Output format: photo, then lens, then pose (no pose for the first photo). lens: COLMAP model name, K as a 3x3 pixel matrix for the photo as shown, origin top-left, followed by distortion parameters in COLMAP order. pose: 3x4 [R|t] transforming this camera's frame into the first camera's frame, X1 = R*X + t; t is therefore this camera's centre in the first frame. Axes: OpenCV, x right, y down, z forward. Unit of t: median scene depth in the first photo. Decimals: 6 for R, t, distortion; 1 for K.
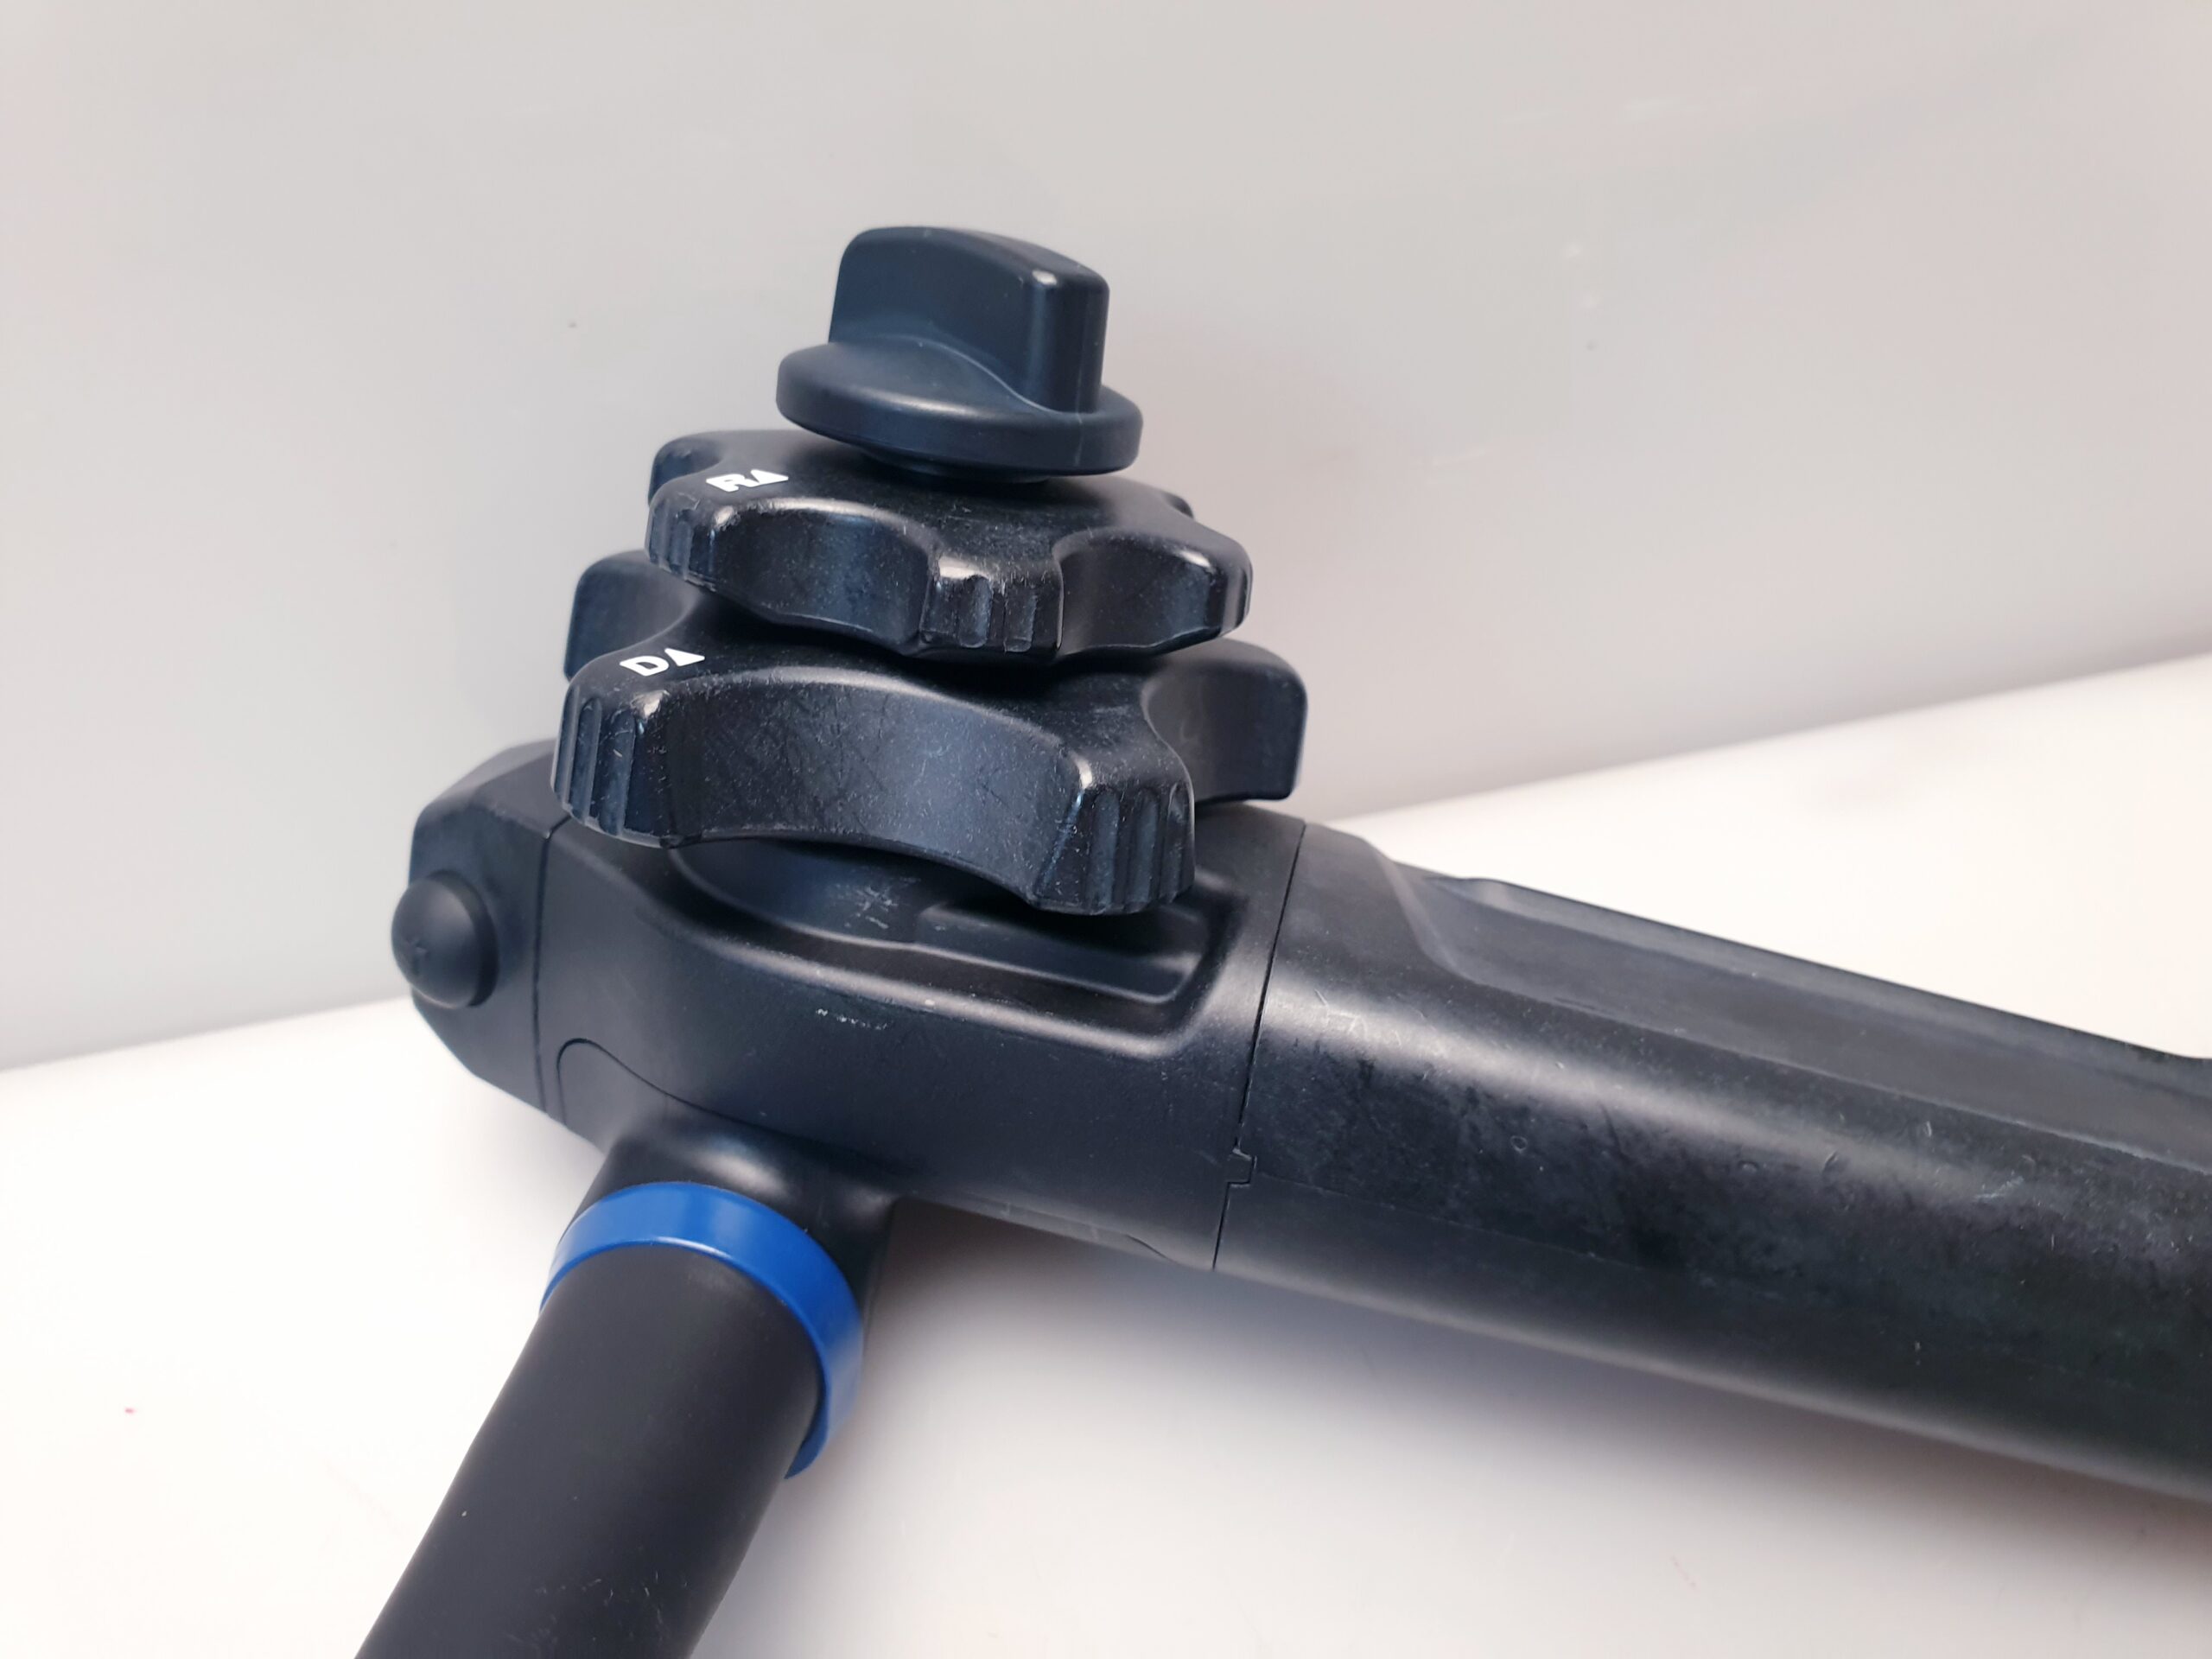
lens RADIAL K [[1678.1, 0, 1106.0], [0, 1678.1, 829.5], [0, 0, 1]] dist [0.120952, -0.325854]
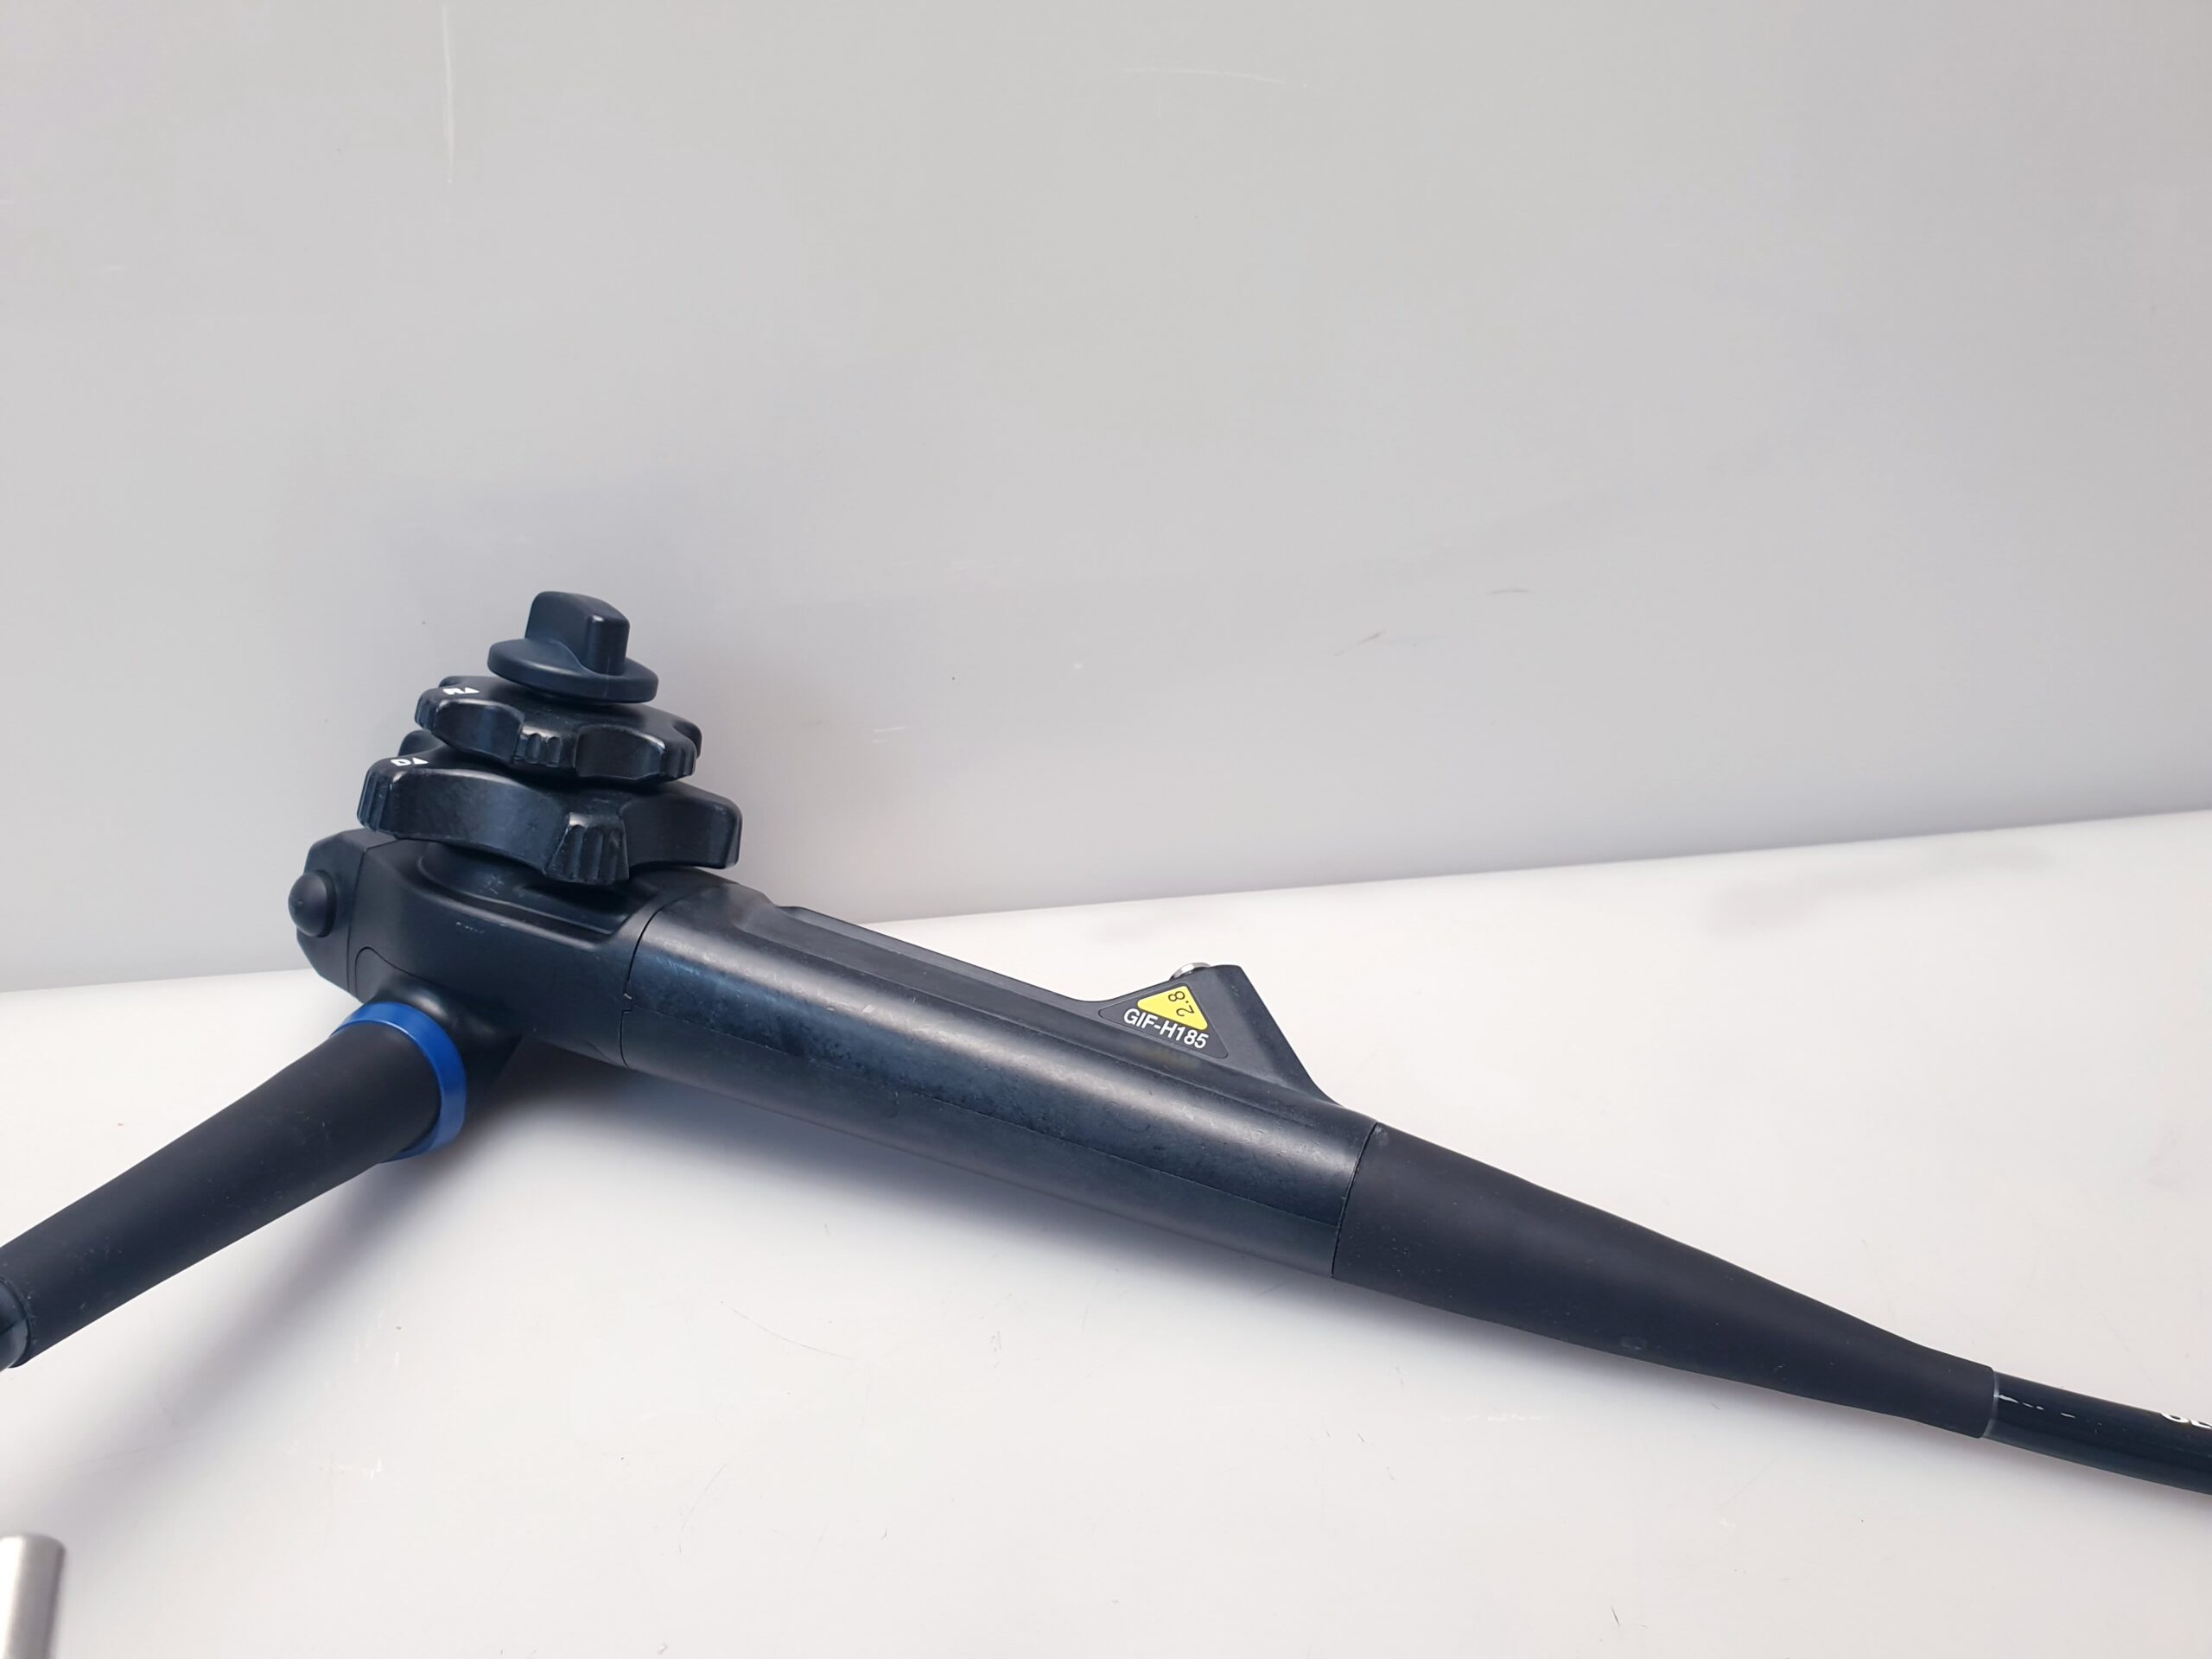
lens RADIAL K [[1726.6, 0, 1106.0], [0, 1726.6, 829.5], [0, 0, 1]] dist [-0.007855, -0.003067]
pose [[0.996074, 0.075614, -0.046041, 0.796695], [-0.083047, 0.978253, -0.190064, 0.355851], [0.030668, 0.193141, 0.980692, -1.263909]]
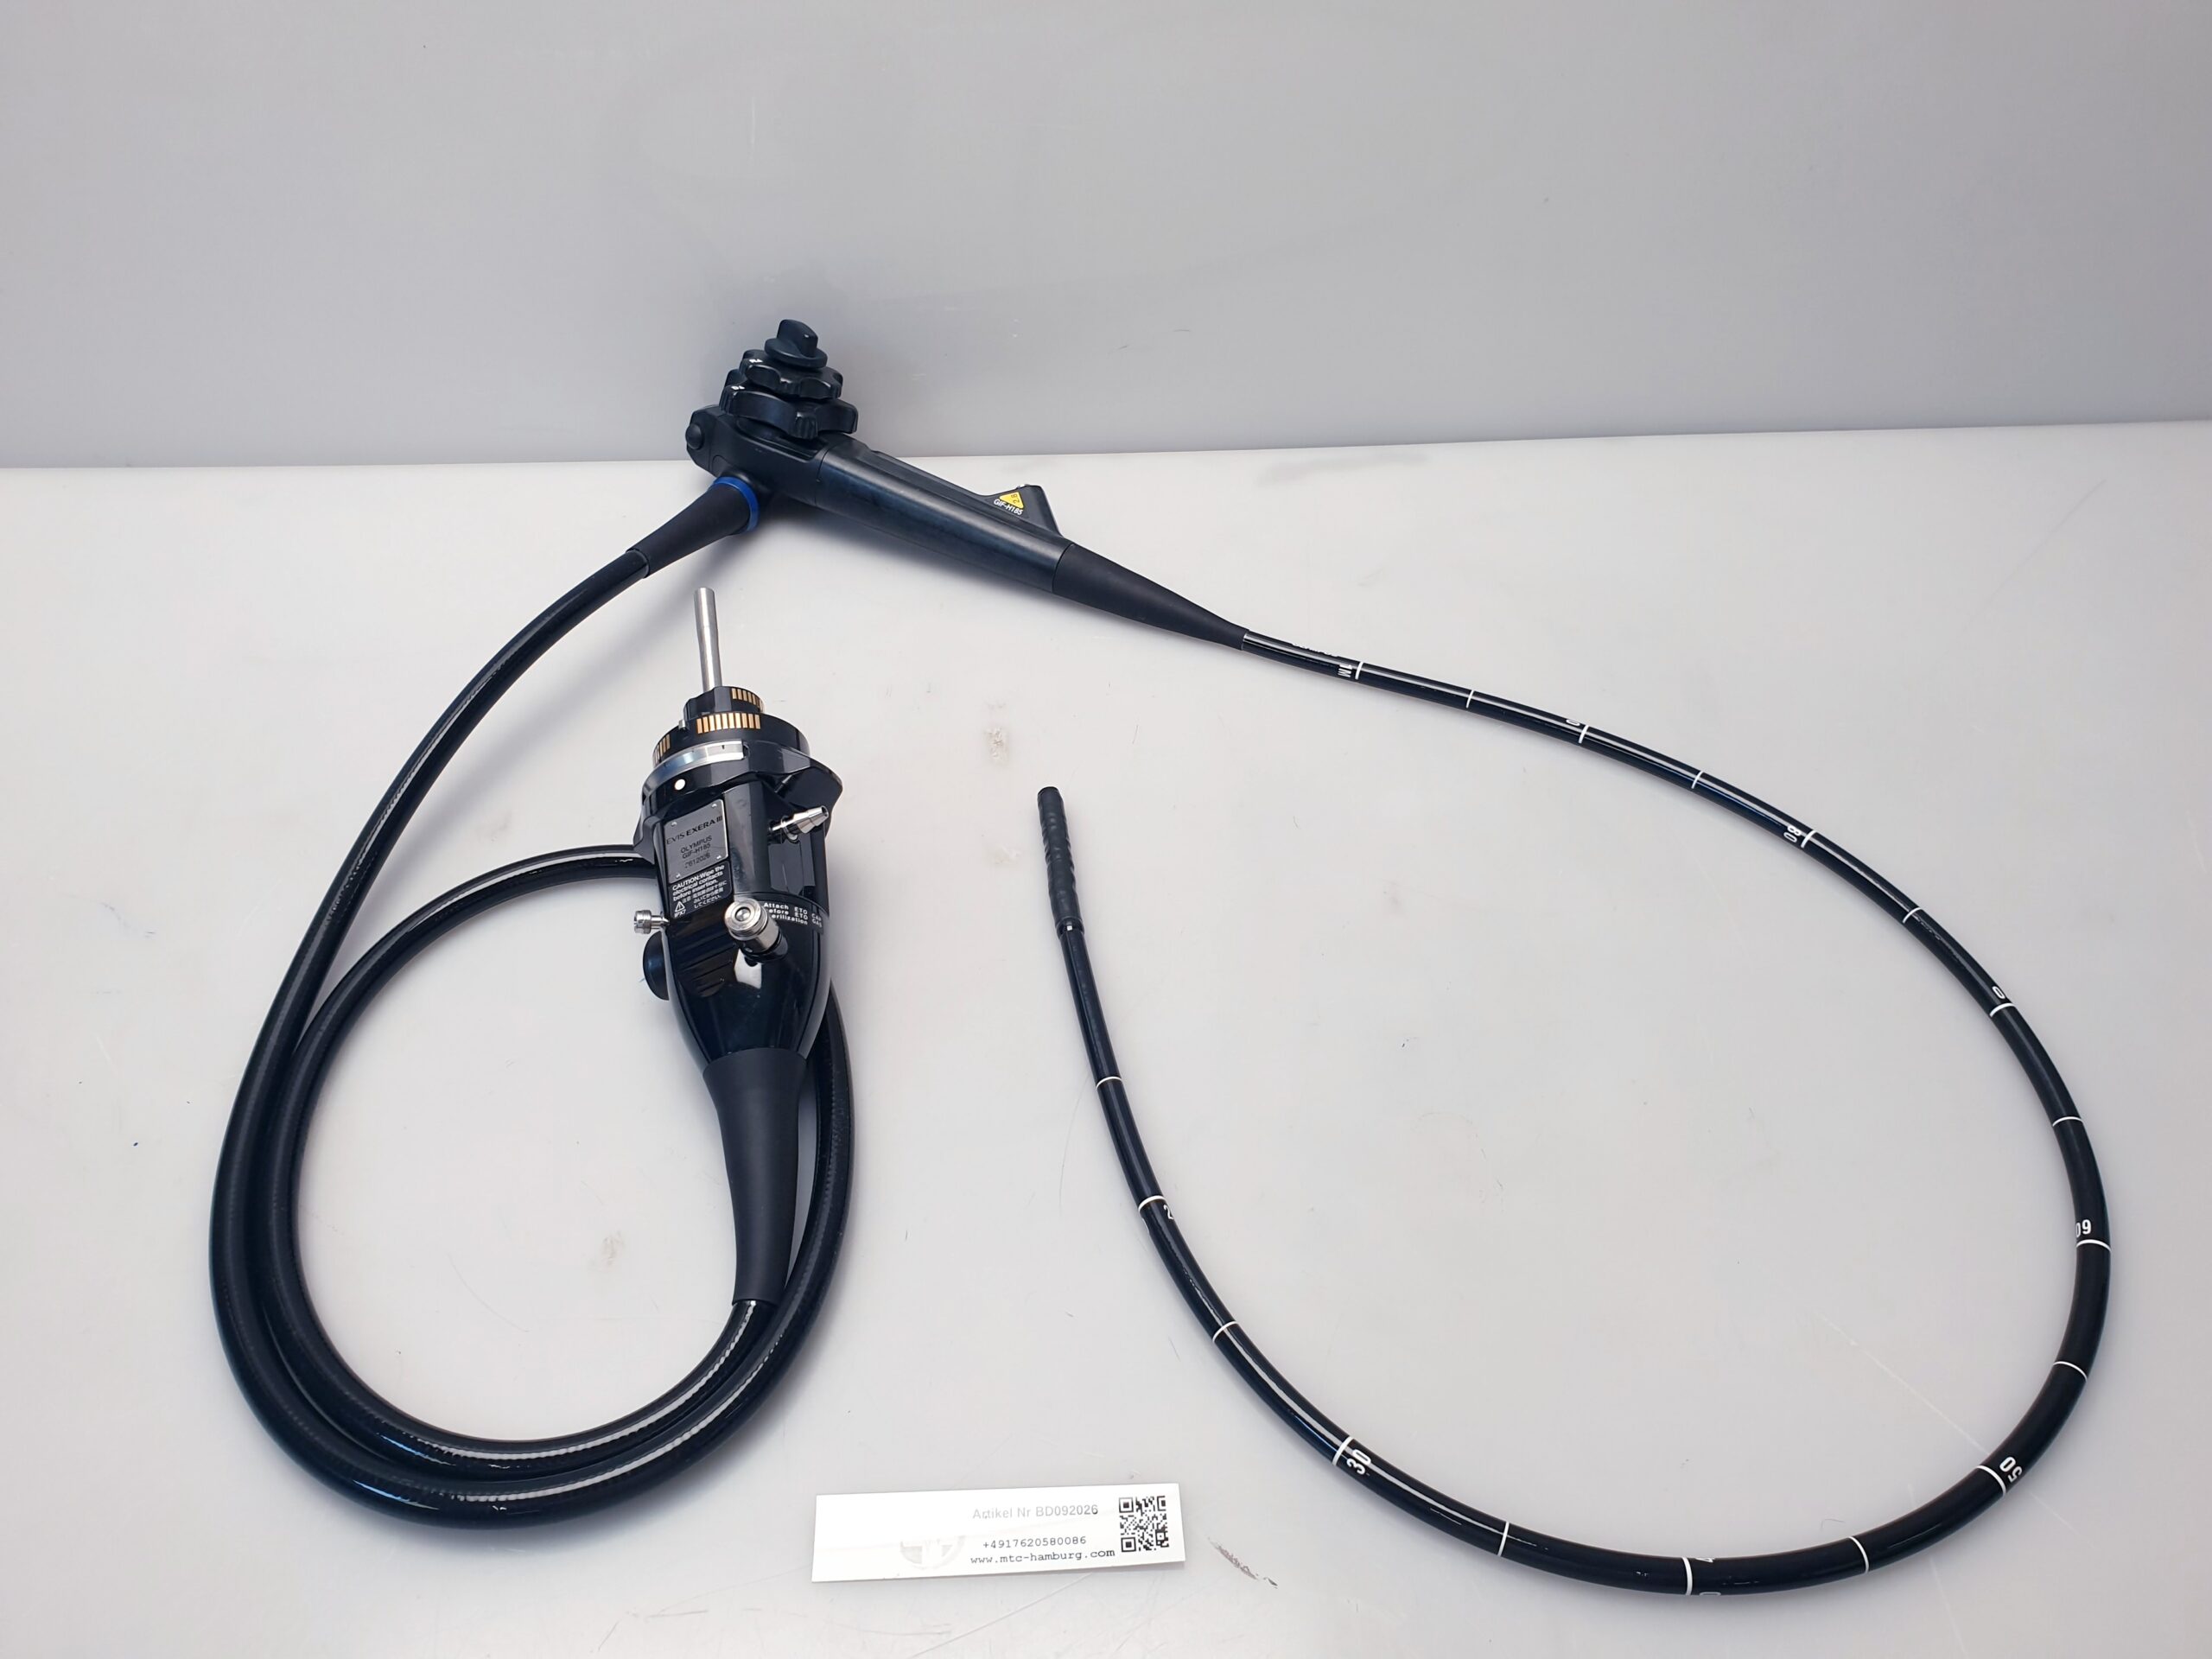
lens RADIAL K [[1664.5, 0, 1106.0], [0, 1664.5, 829.5], [0, 0, 1]] dist [0.005479, -0.000667]
pose [[0.984710, 0.165032, -0.055772, 1.683846], [-0.158862, 0.982100, 0.101208, 0.663502], [0.071476, -0.090800, 0.993301, -5.156693]]
